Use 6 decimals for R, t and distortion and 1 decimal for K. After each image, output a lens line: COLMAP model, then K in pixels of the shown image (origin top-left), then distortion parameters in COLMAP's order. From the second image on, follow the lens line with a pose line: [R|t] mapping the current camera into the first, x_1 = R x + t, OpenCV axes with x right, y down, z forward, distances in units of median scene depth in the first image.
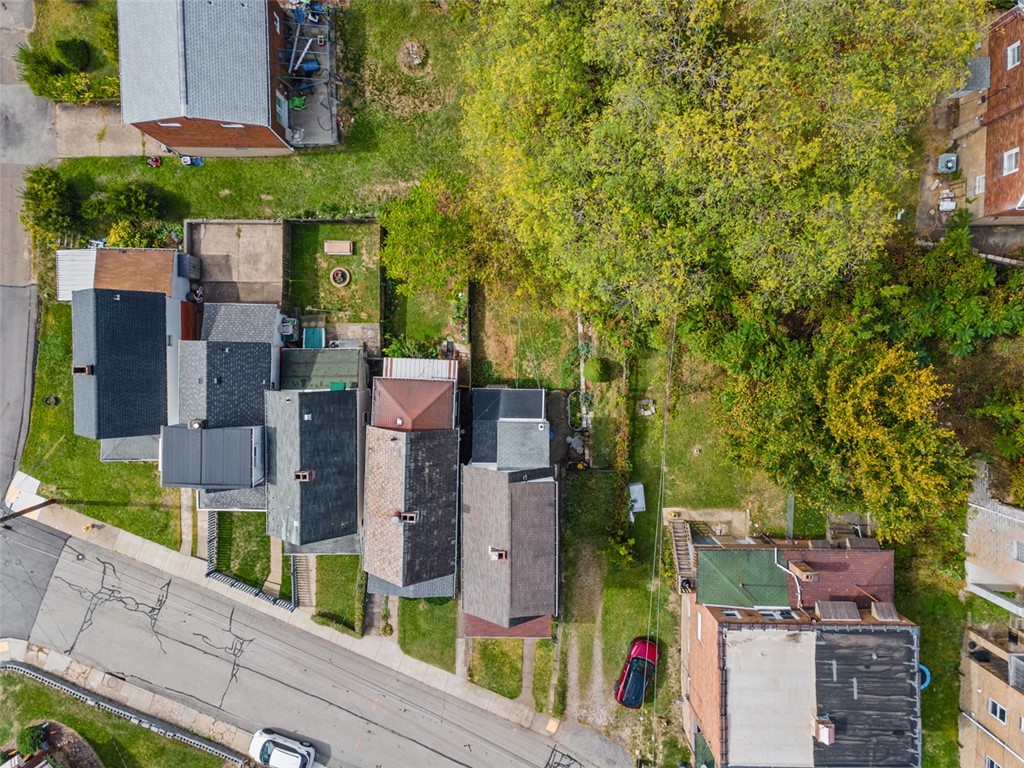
lens RADIAL K [[770.5, 0, 512.0], [0, 770.5, 384.0], [0, 0, 1]] dist [0.057663, 0.002924]
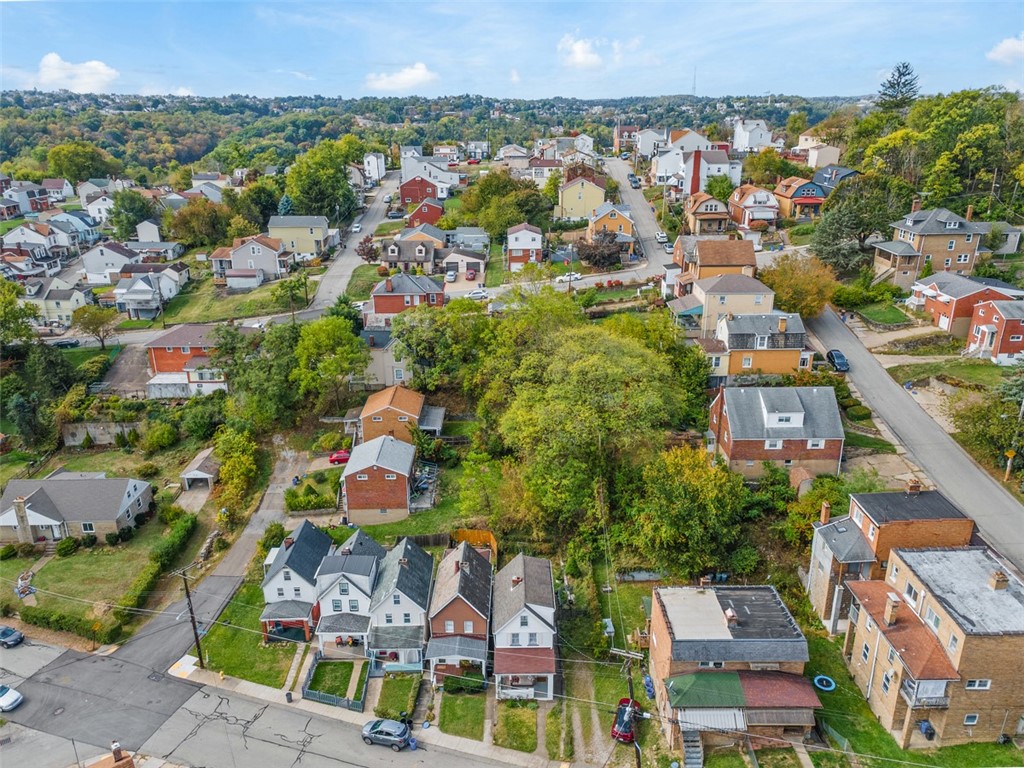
lens RADIAL K [[789.9, 0, 510.7], [0, 789.9, 356.3], [0, 0, 1]] dist [-0.002362, 0.114447]
pose [[0.999944, -0.003289, 0.010037, -0.039968], [0.010555, 0.277877, -0.960559, 1.425812], [0.000370, 0.960611, 0.277896, 0.061305]]
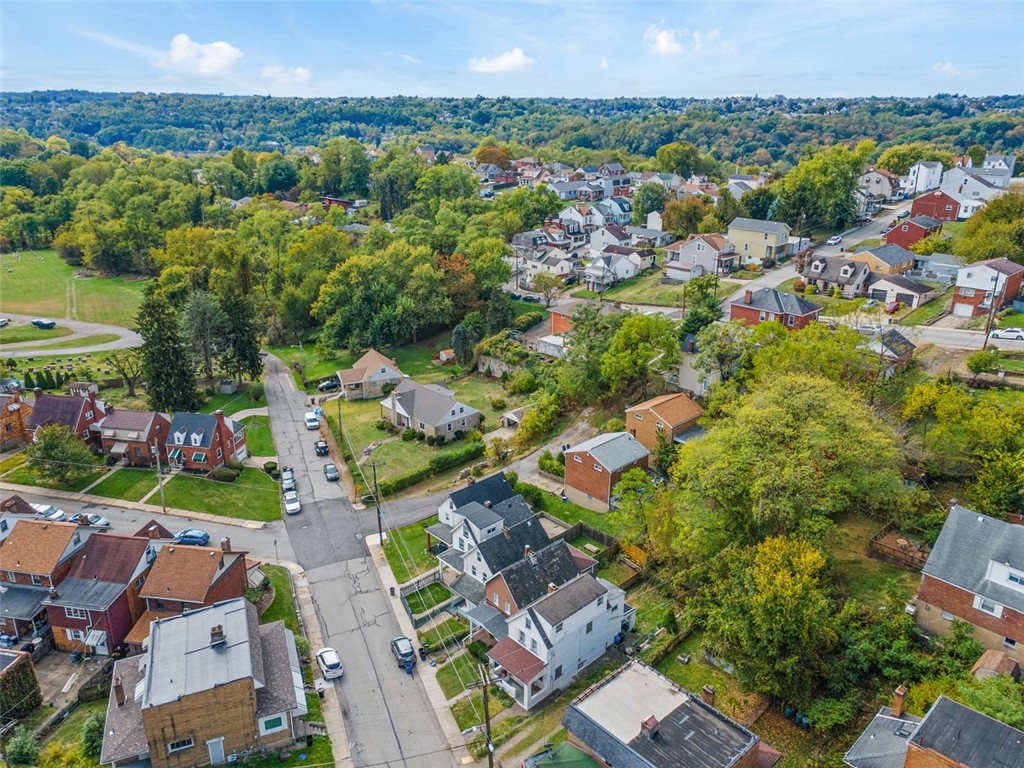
lens RADIAL K [[746.2, 0, 512.0], [0, 746.2, 384.0], [0, 0, 1]] dist [0.059367, 0.005463]
pose [[0.689557, 0.262570, -0.674958, 0.743606], [-0.723451, 0.206478, -0.658776, 1.043517], [-0.033610, 0.942562, 0.332335, 0.048914]]
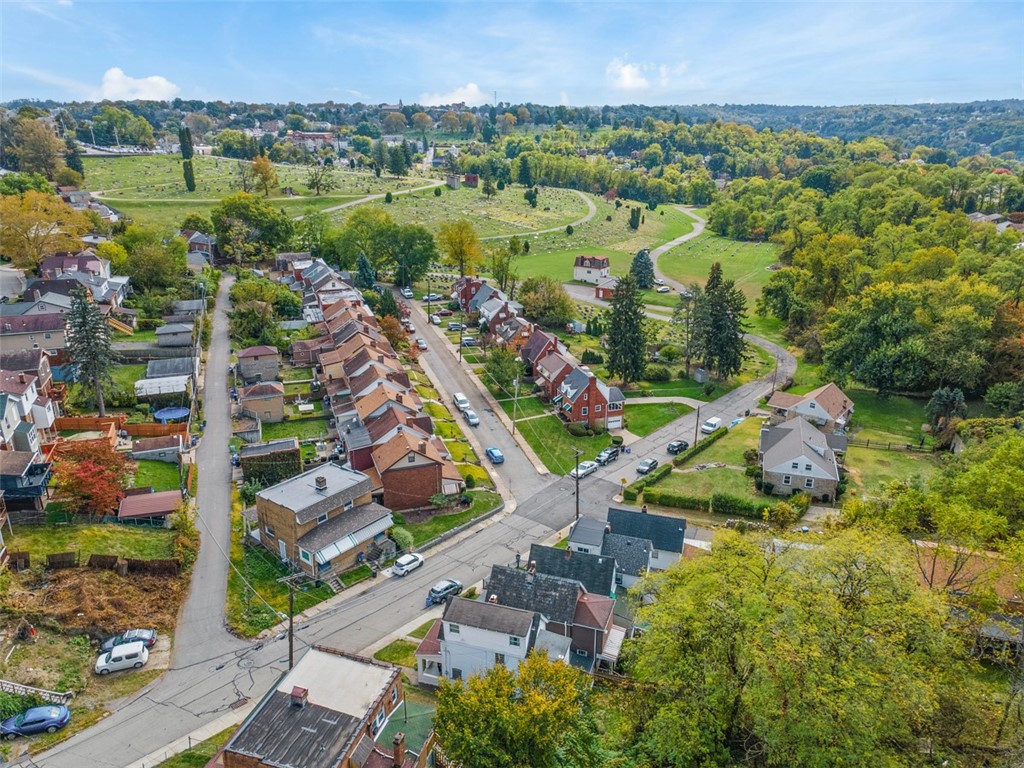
lens RADIAL K [[746.2, 0, 512.0], [0, 746.2, 384.0], [0, 0, 1]] dist [0.059367, 0.005463]
pose [[-0.302280, 0.341225, -0.890052, 1.023993], [-0.952914, -0.131817, 0.273093, -0.135875], [-0.024137, 0.930693, 0.365004, -0.010379]]
